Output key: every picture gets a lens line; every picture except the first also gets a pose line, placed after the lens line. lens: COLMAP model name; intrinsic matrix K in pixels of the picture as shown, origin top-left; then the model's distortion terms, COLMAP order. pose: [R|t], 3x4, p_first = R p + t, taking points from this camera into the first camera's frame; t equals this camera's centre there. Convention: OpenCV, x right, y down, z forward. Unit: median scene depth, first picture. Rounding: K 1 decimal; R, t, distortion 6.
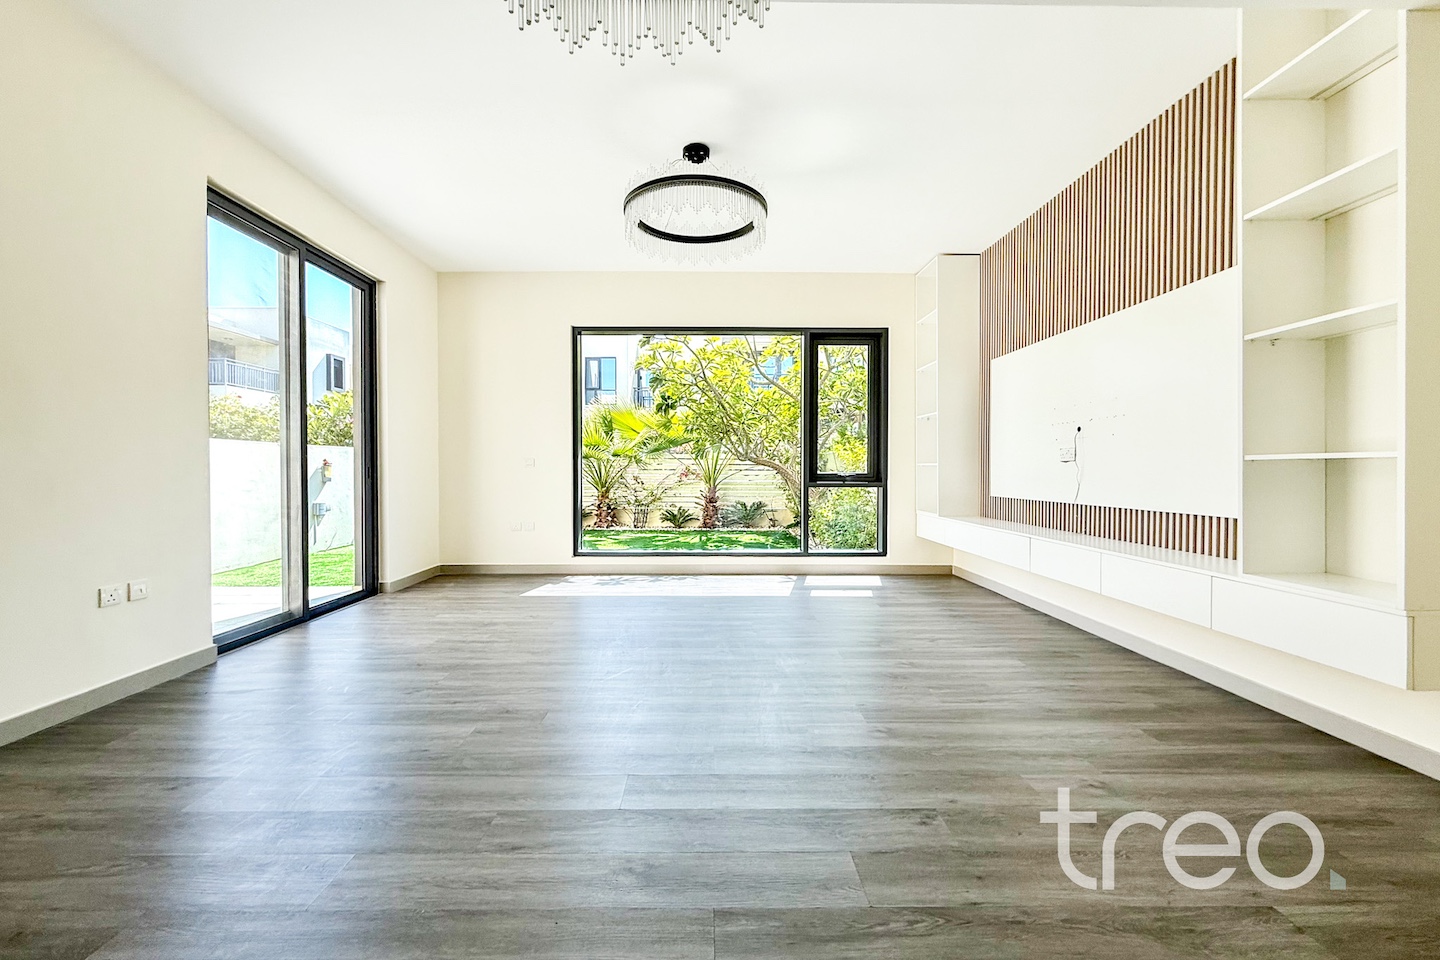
lens RADIAL K [[588.2, 0, 716.0], [0, 588.2, 479.4], [0, 0, 1]] dist [0.000867, 0.000013]
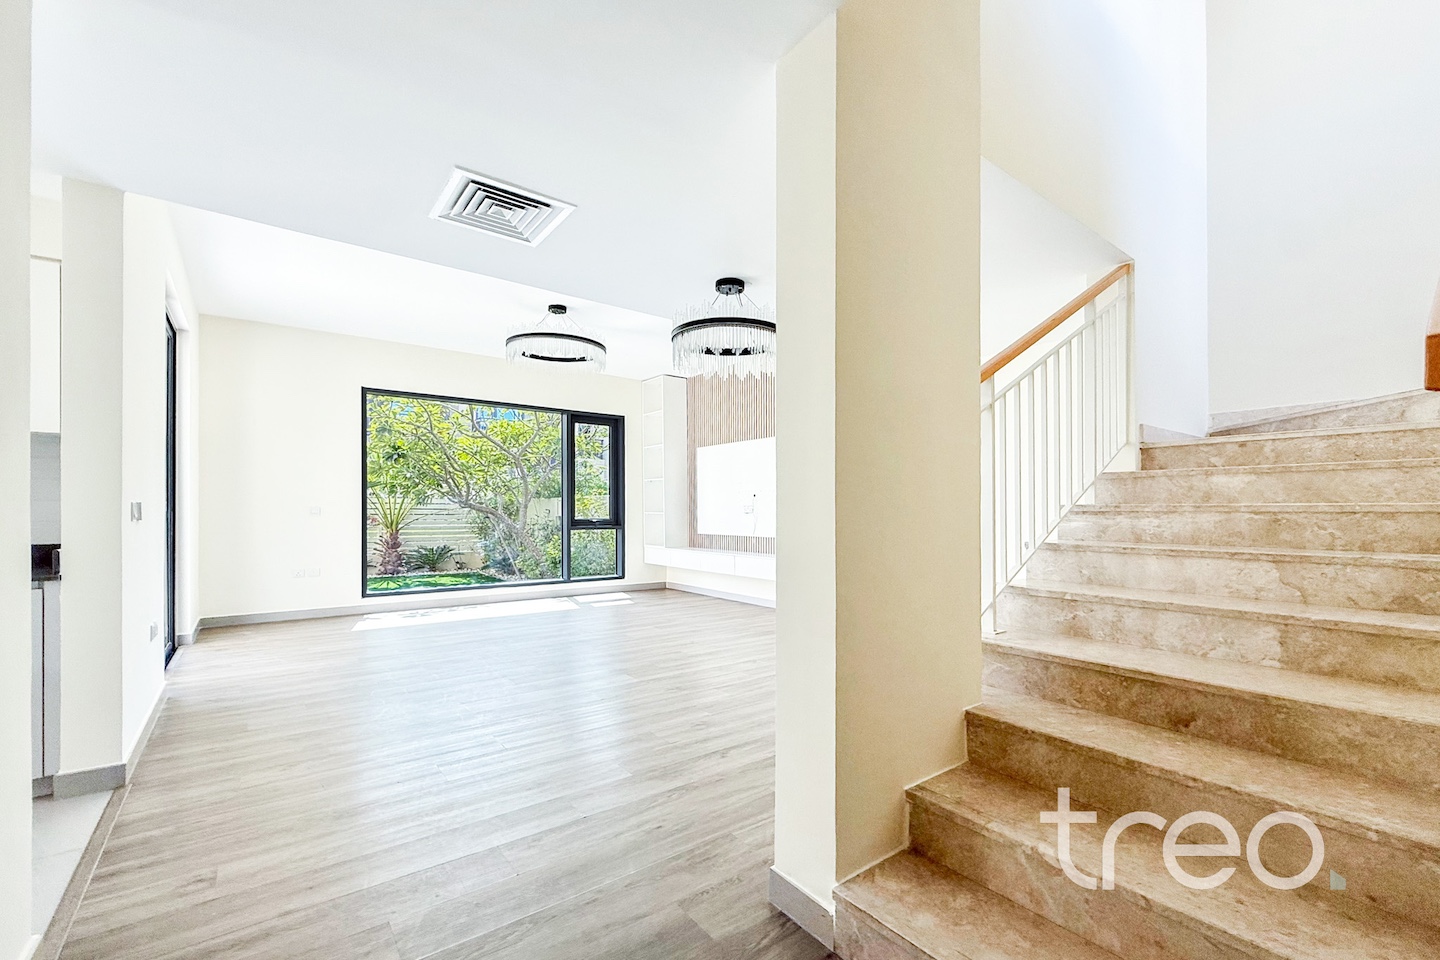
lens RADIAL K [[608.6, 0, 725.7], [0, 608.6, 511.1], [0, 0, 1]] dist [0.002779, 0.000119]
pose [[0.798992, 0.002120, 0.601338, -0.382907], [0.007670, 0.999877, -0.013716, -0.007805], [-0.601293, 0.015571, 0.798877, -0.298708]]
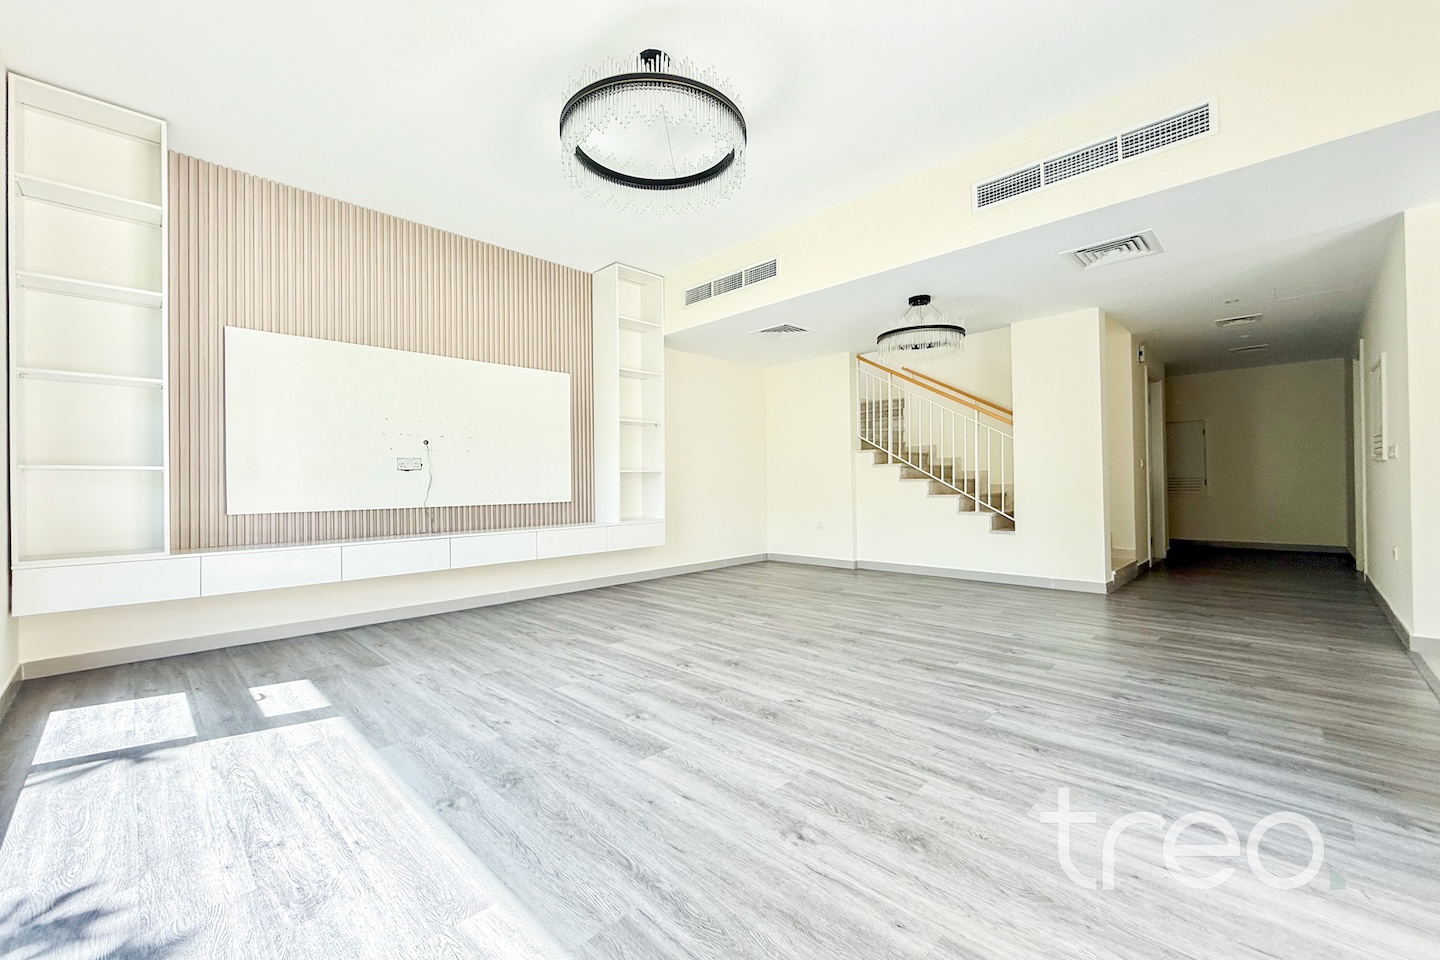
lens RADIAL K [[588.2, 0, 716.0], [0, 588.2, 479.4], [0, 0, 1]] dist [0.000867, 0.000013]
pose [[-0.704893, 0.012972, 0.709195, -0.390745], [0.024675, 0.999676, 0.006240, -0.004405], [-0.708884, 0.021898, -0.704985, 0.925805]]
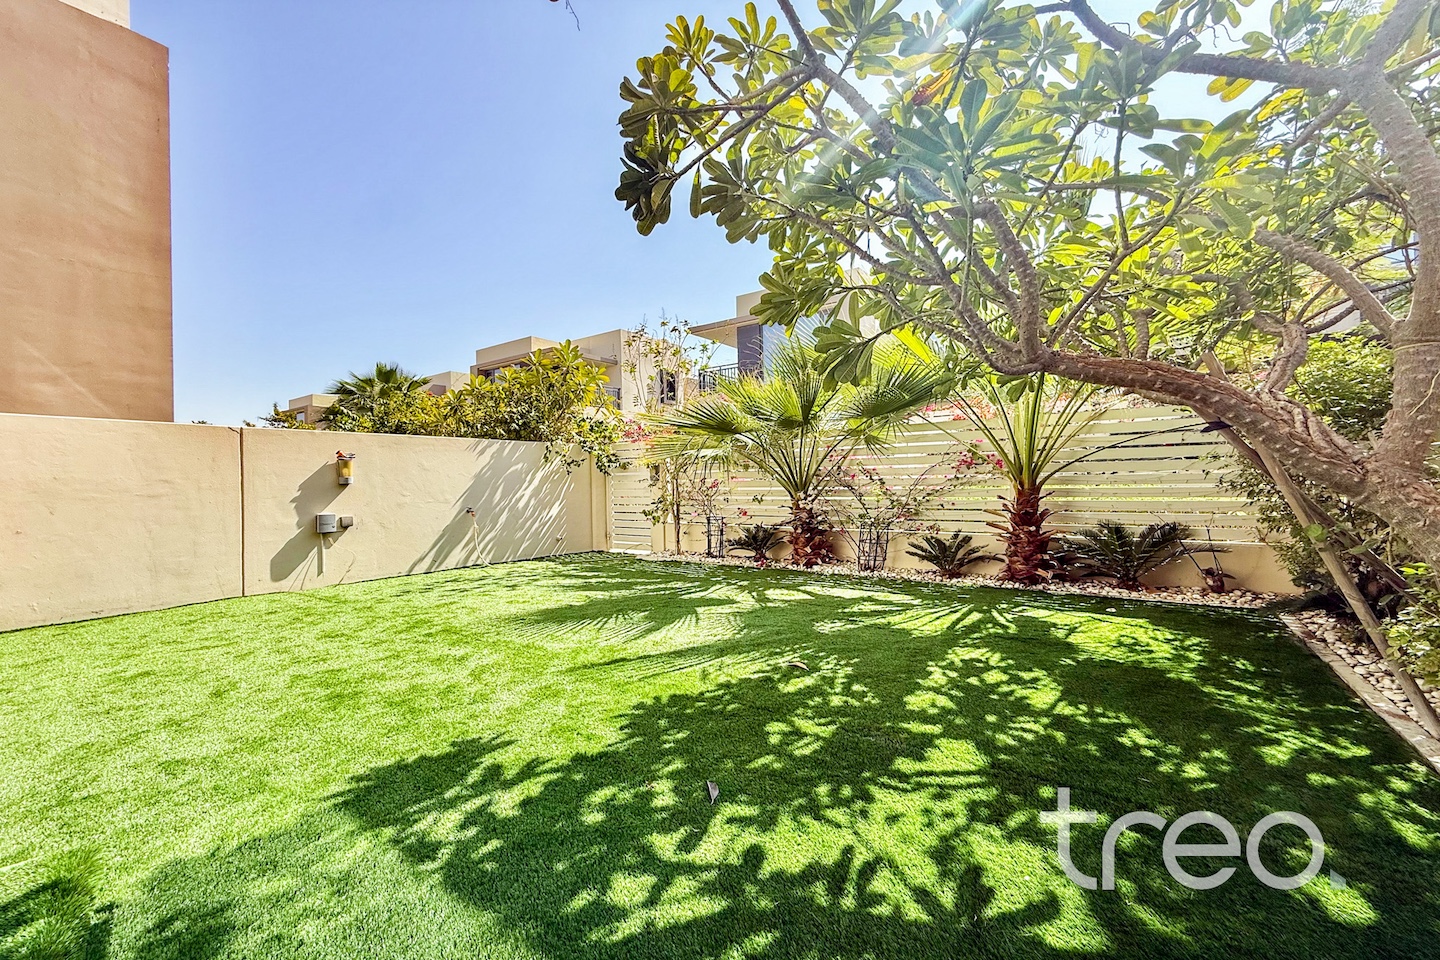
lens RADIAL K [[574.1, 0, 715.9], [0, 574.1, 478.1], [0, 0, 1]] dist [-0.005687, 0.000192]
pose [[0.800083, -0.023194, -0.599440, 0.136513], [0.011122, 0.999654, -0.023835, 0.029209], [0.599786, 0.012403, 0.800065, 1.151621]]
